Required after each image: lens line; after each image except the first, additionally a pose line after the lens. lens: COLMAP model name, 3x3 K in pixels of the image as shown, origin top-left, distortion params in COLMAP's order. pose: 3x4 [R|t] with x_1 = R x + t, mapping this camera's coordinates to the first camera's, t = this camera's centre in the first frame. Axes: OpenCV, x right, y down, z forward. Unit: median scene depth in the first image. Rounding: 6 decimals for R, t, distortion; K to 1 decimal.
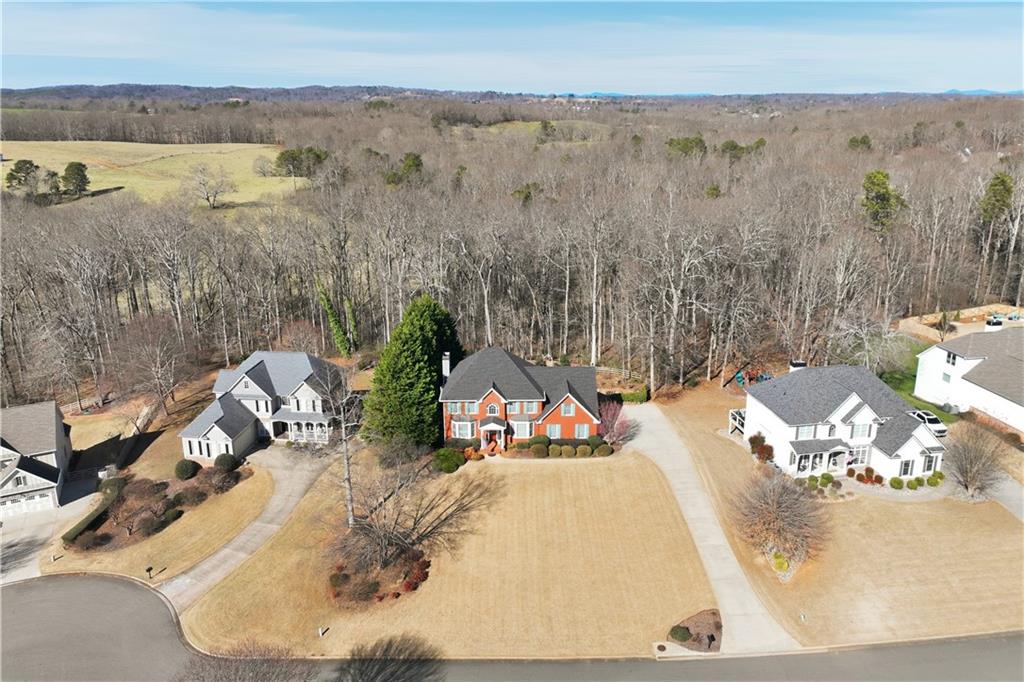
lens RADIAL K [[714.3, 0, 512.0], [0, 714.3, 341.0], [0, 0, 1]] dist [0.001465, 0.004172]
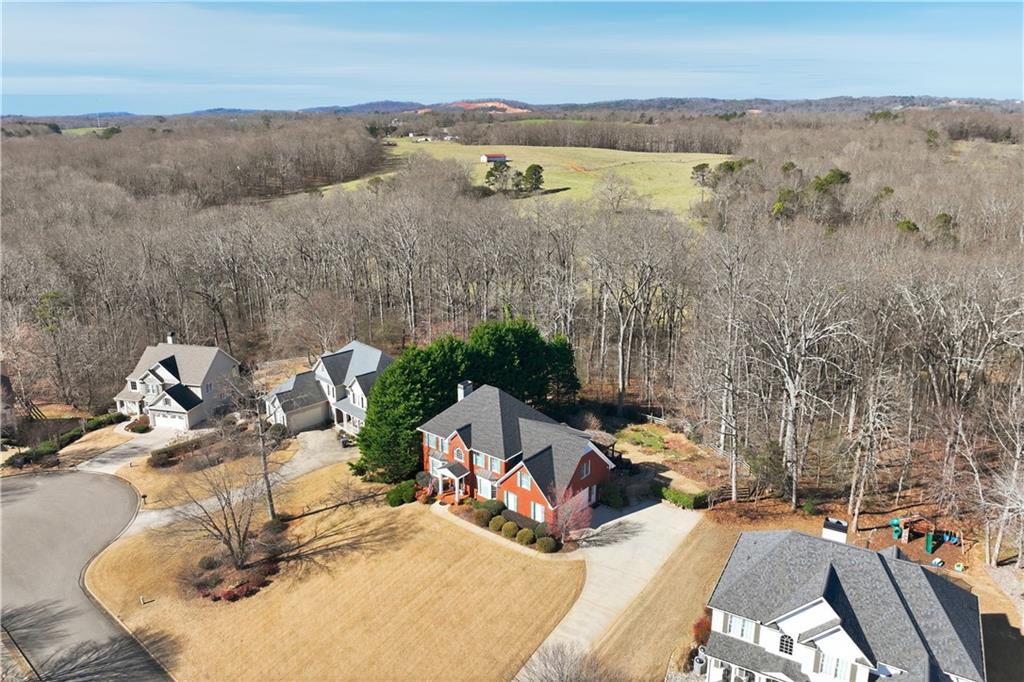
lens RADIAL K [[714.3, 0, 512.0], [0, 714.3, 341.0], [0, 0, 1]] dist [0.001465, 0.004172]
pose [[0.771841, 0.191452, -0.606306, 0.491868], [-0.200484, 0.978226, 0.053672, -0.093569], [0.603380, 0.080129, 0.793418, 0.306348]]
